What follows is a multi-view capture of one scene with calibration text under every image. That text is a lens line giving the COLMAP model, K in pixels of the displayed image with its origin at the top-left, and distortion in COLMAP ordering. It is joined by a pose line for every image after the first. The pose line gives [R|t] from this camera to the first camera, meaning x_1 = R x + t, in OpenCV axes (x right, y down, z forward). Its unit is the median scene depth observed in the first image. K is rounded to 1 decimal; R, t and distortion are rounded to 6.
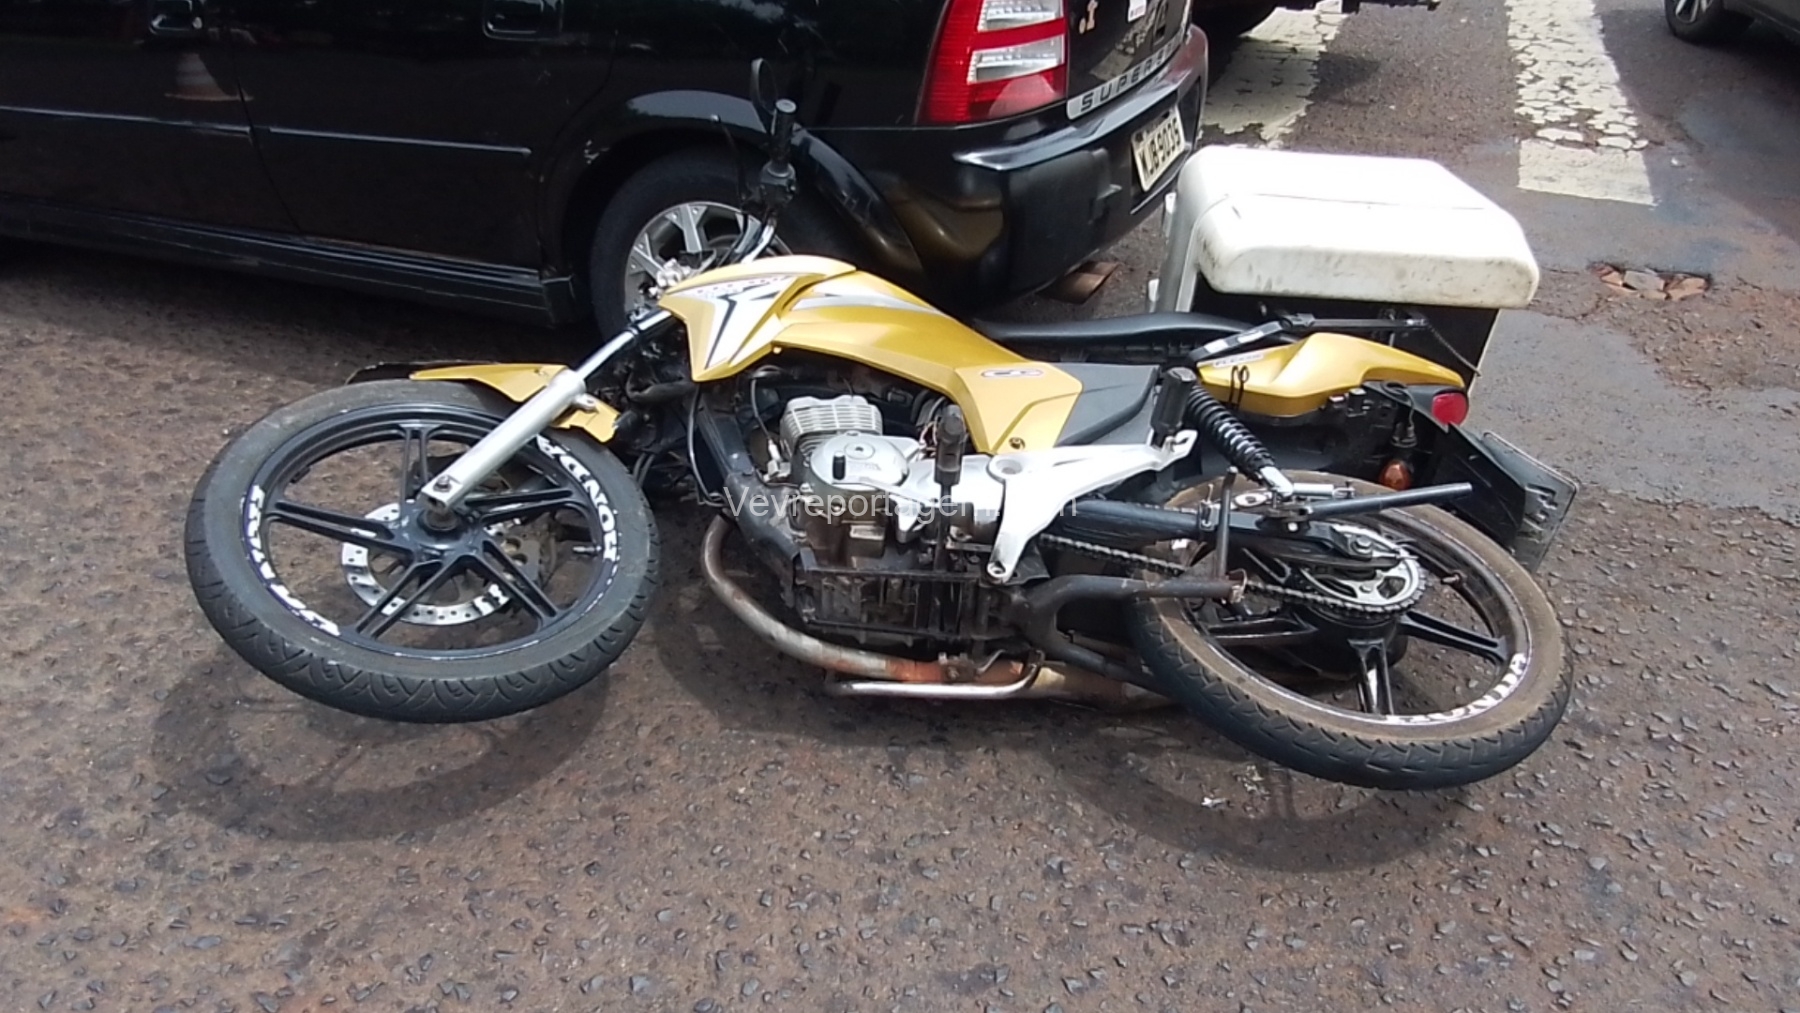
lens RADIAL K [[1299.0, 0, 906.1], [0, 1299.0, 500.3], [0, 0, 1]] dist [-0.021439, 0.064603]
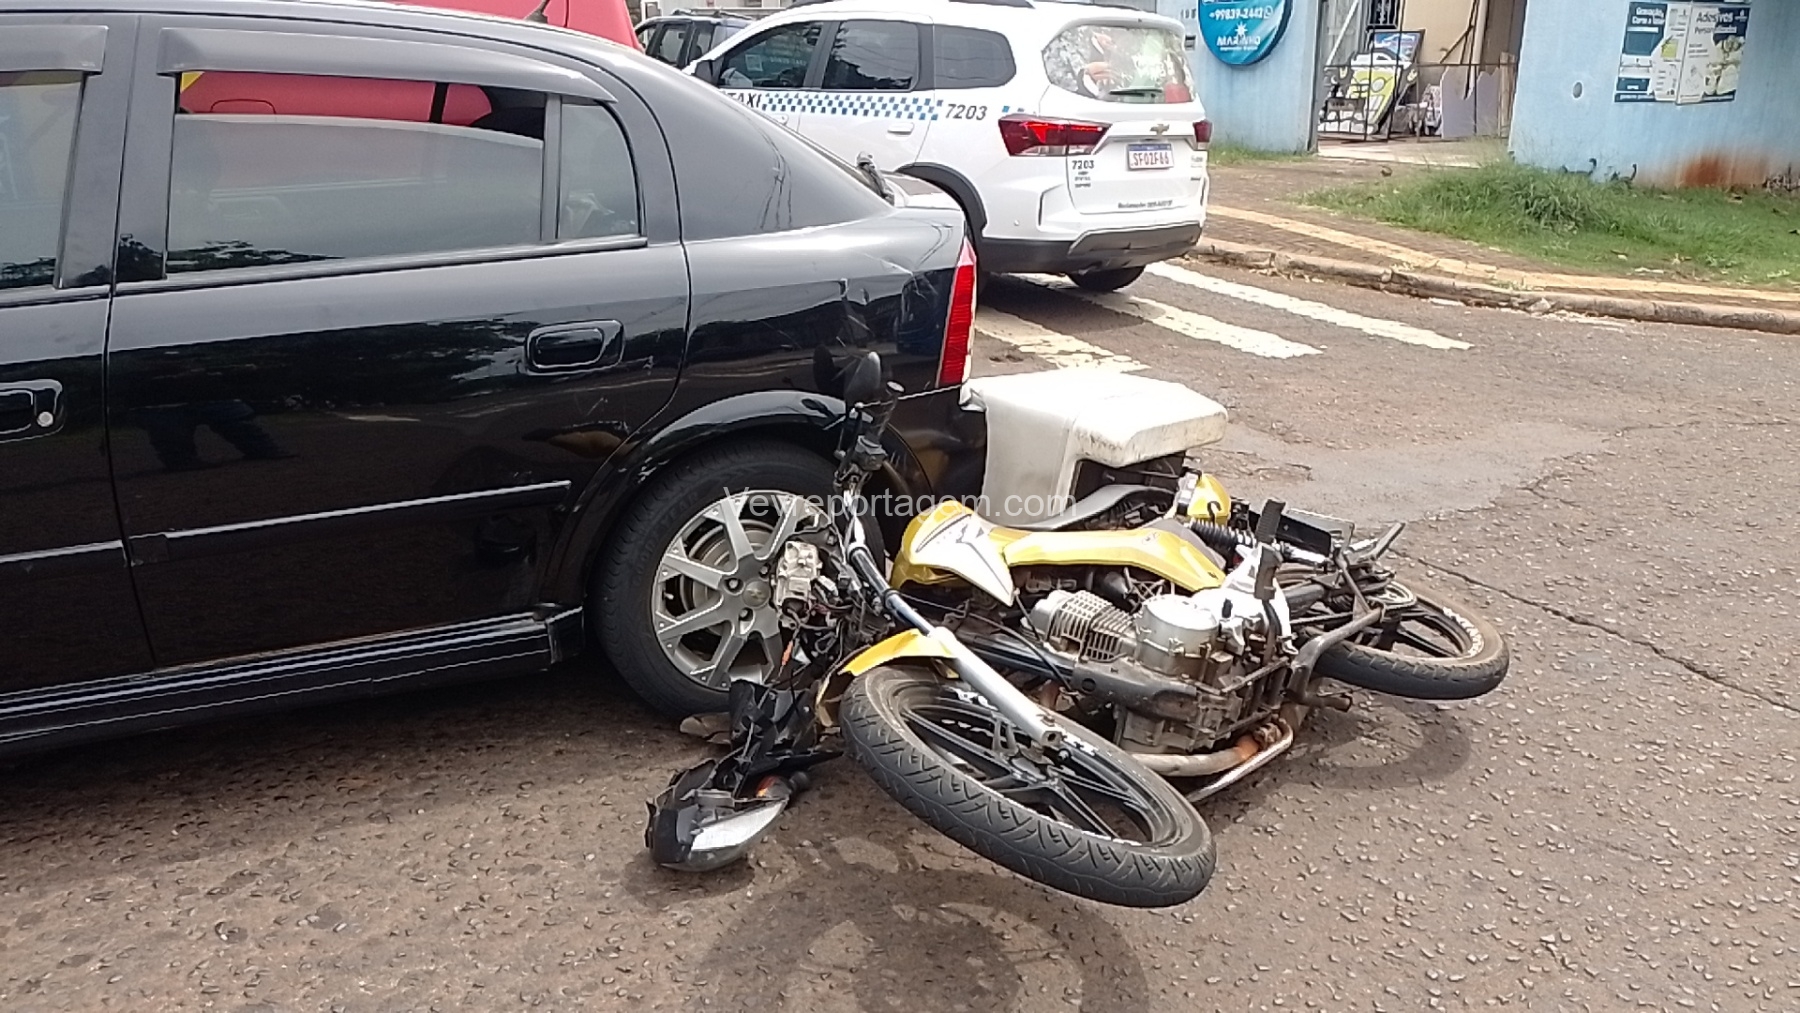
lens RADIAL K [[1368.0, 0, 898.5], [0, 1368.0, 504.0], [0, 0, 1]] dist [0.072722, -0.097595]
pose [[0.633878, -0.206615, 0.745325, -1.201199], [0.348266, 0.936684, -0.036528, -0.177974], [-0.690586, 0.282726, 0.665700, 0.216571]]
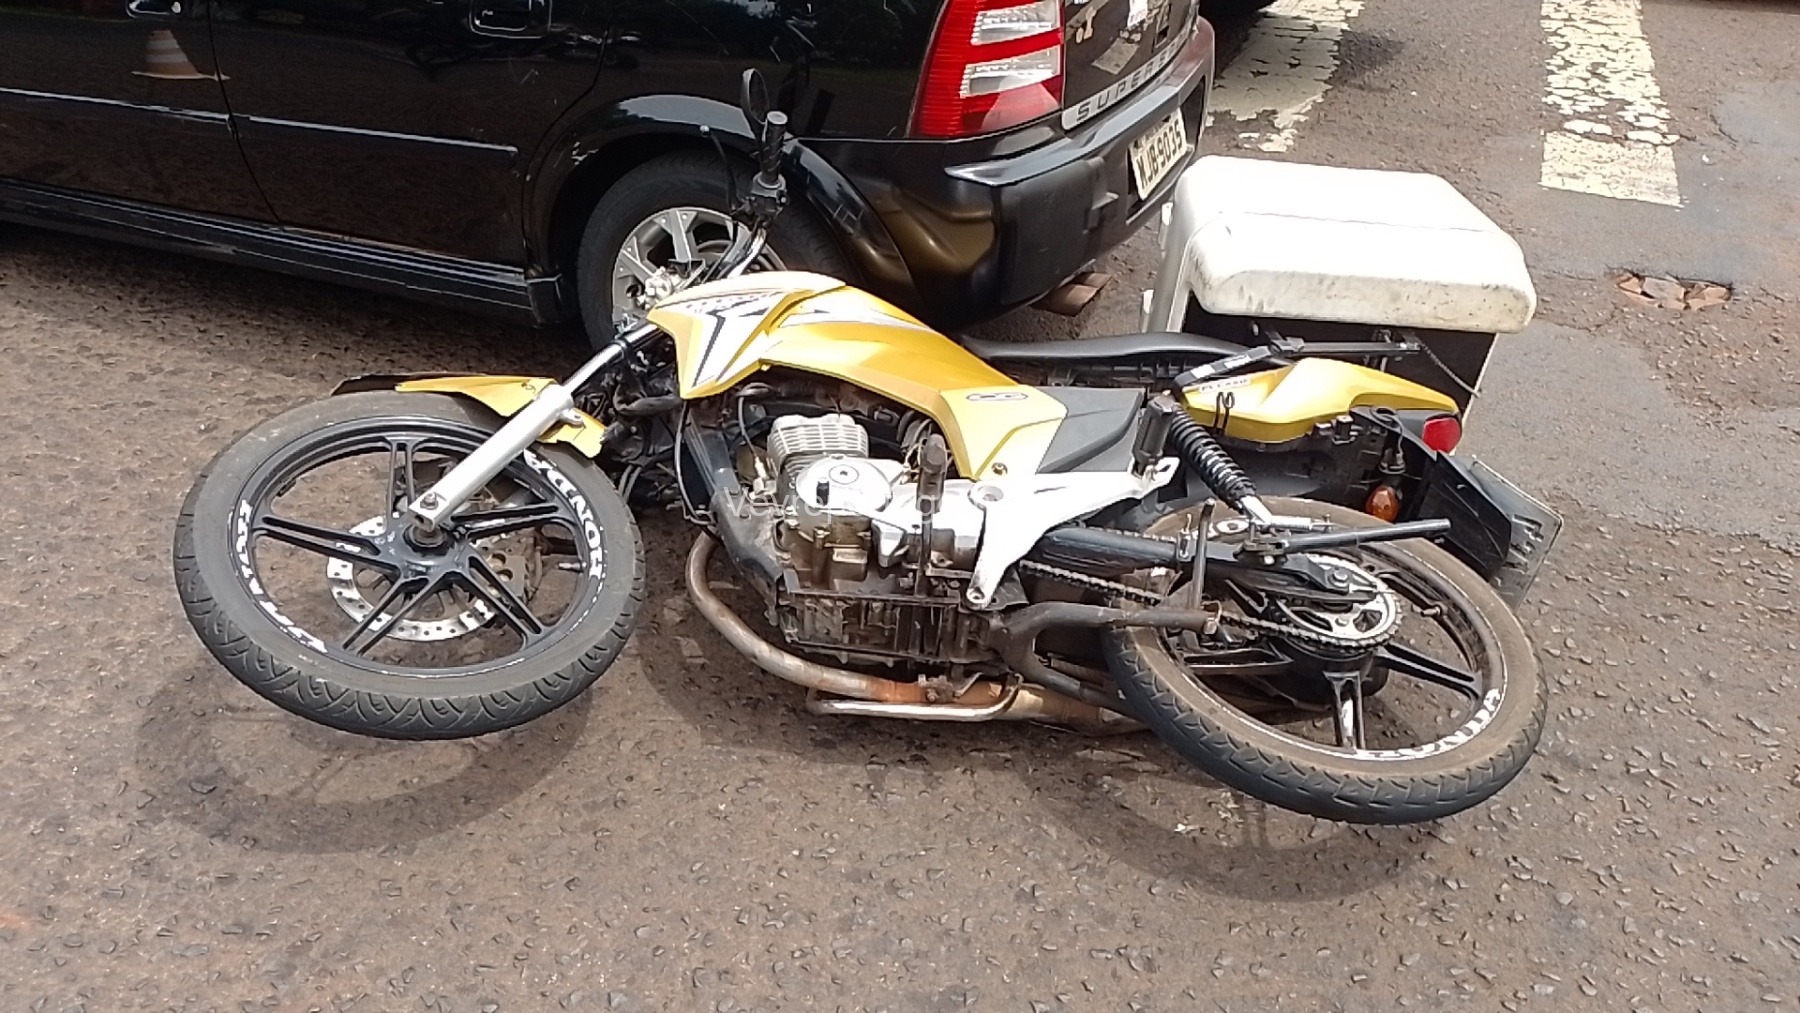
lens RADIAL K [[1368.0, 0, 898.5], [0, 1368.0, 504.0], [0, 0, 1]] dist [0.072722, -0.097595]
pose [[0.999839, 0.017539, -0.003750, 0.010759], [-0.017465, 0.999669, 0.018897, -0.034501], [0.004081, -0.018828, 0.999814, -0.066306]]
